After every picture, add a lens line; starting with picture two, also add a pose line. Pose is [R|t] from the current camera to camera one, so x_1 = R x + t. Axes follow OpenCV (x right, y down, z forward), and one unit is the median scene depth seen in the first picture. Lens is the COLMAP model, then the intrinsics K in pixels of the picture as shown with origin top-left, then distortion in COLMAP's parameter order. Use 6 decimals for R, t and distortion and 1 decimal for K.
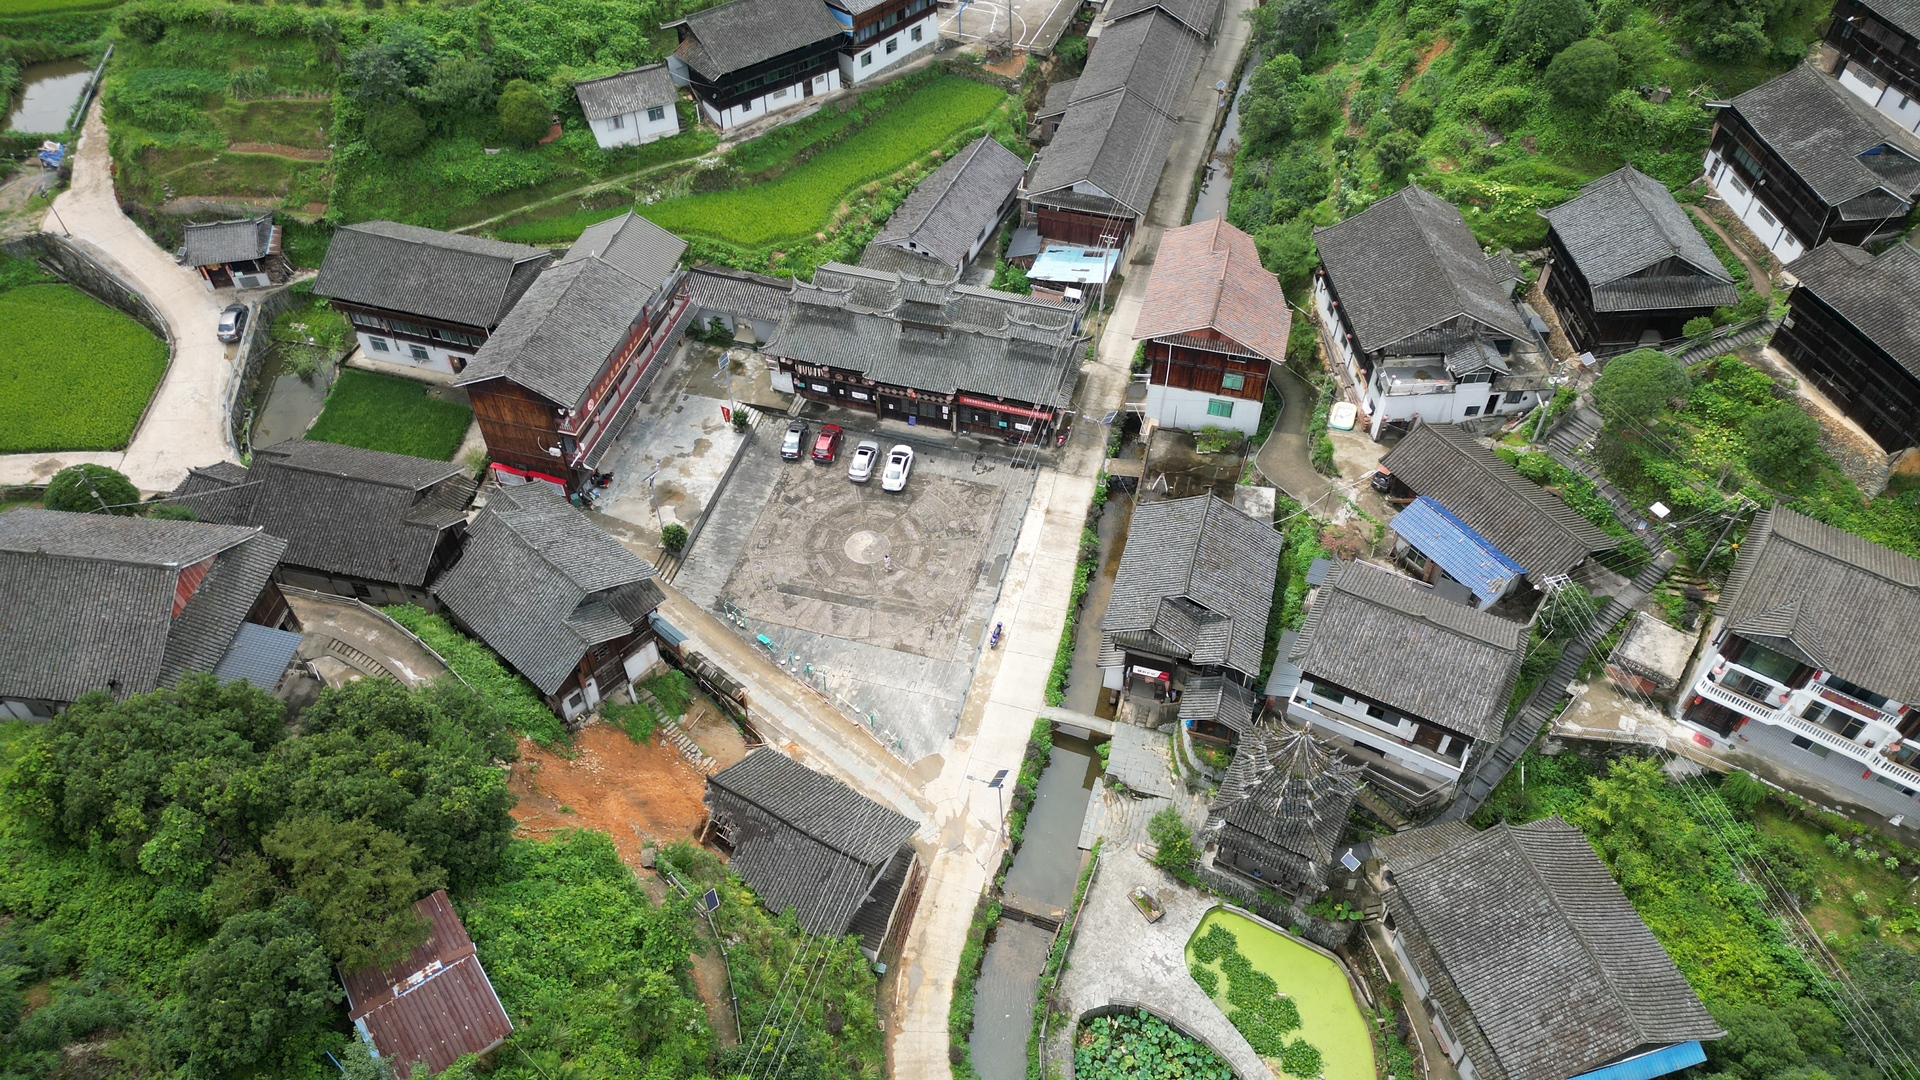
lens RADIAL K [[1343.4, 0, 962.7], [0, 1343.4, 545.7], [0, 0, 1]] dist [0.079205, -0.077723]
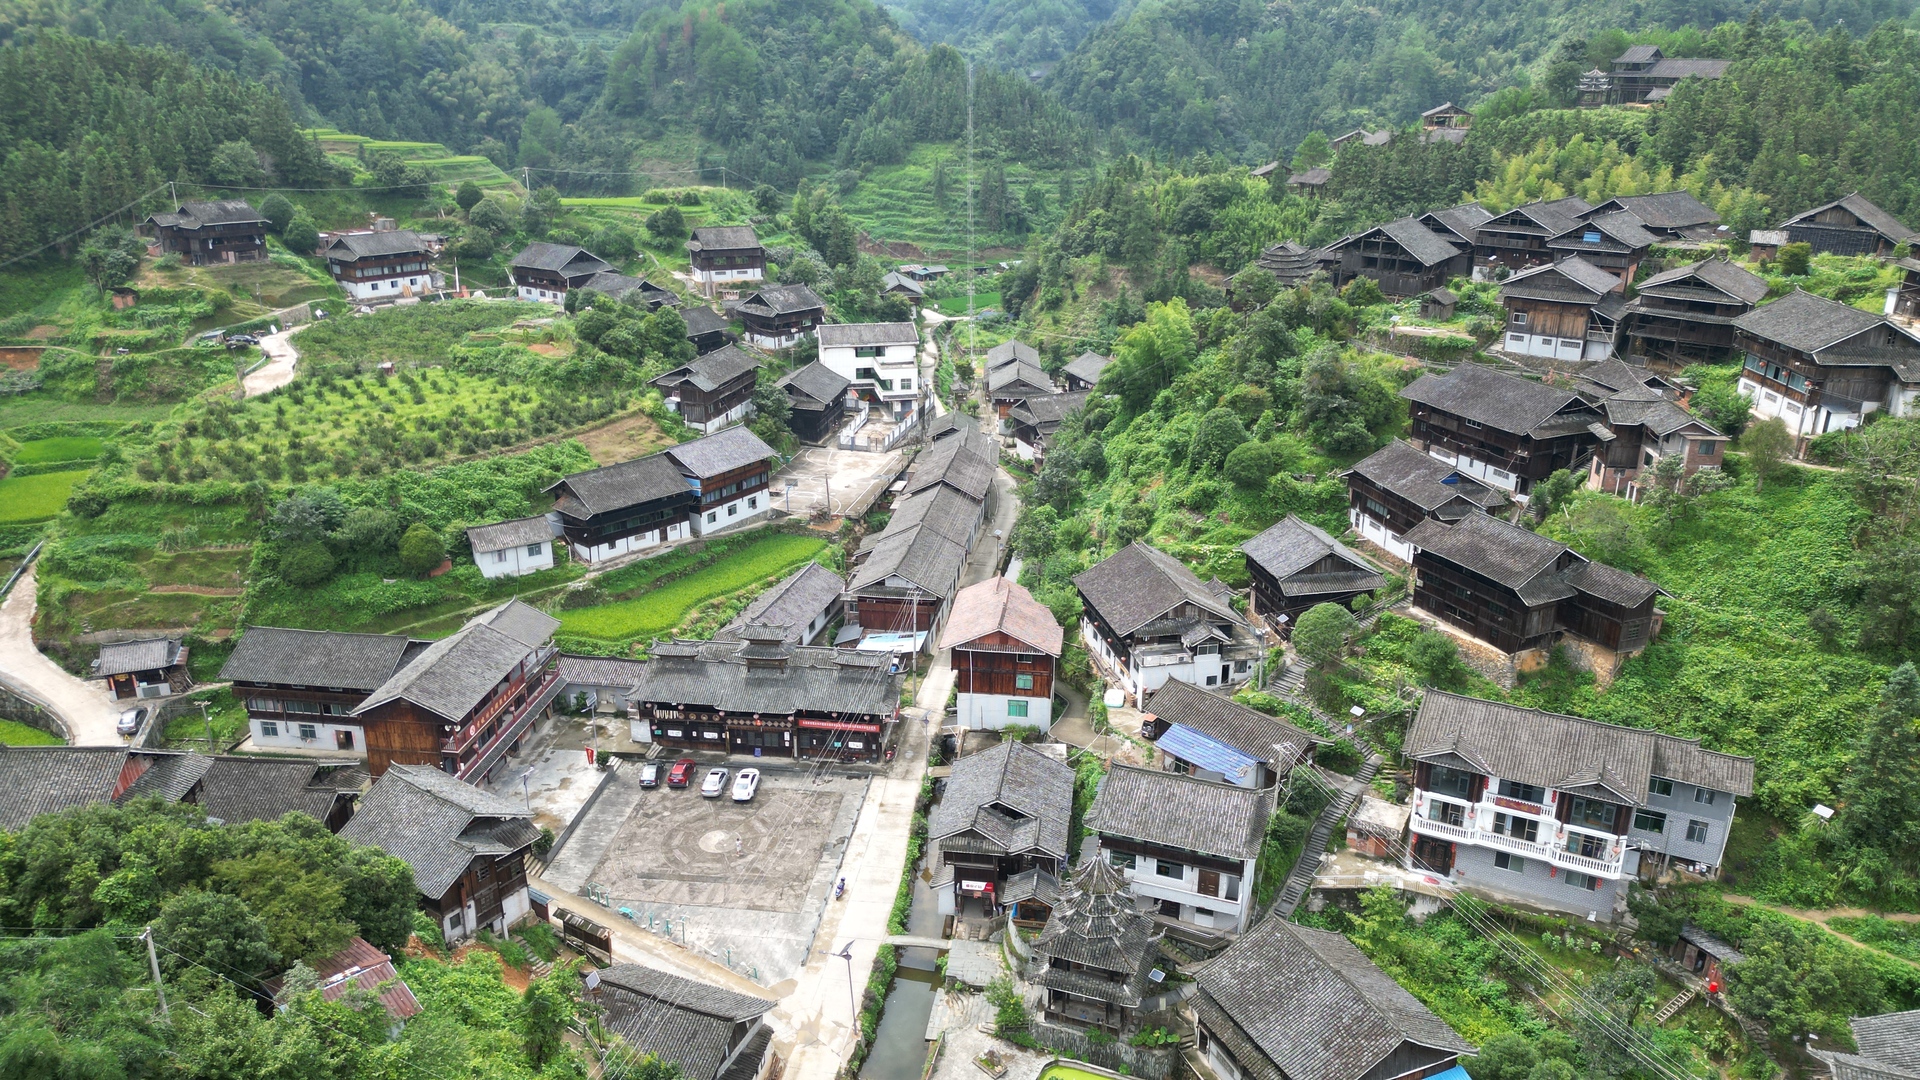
lens RADIAL K [[1343.4, 0, 962.2], [0, 1343.4, 541.5], [0, 0, 1]] dist [0.079205, -0.077723]
pose [[0.990337, -0.042966, 0.131860, -0.009581], [0.098460, 0.887421, -0.450322, 0.305721], [-0.097667, 0.458953, 0.883076, -0.123763]]
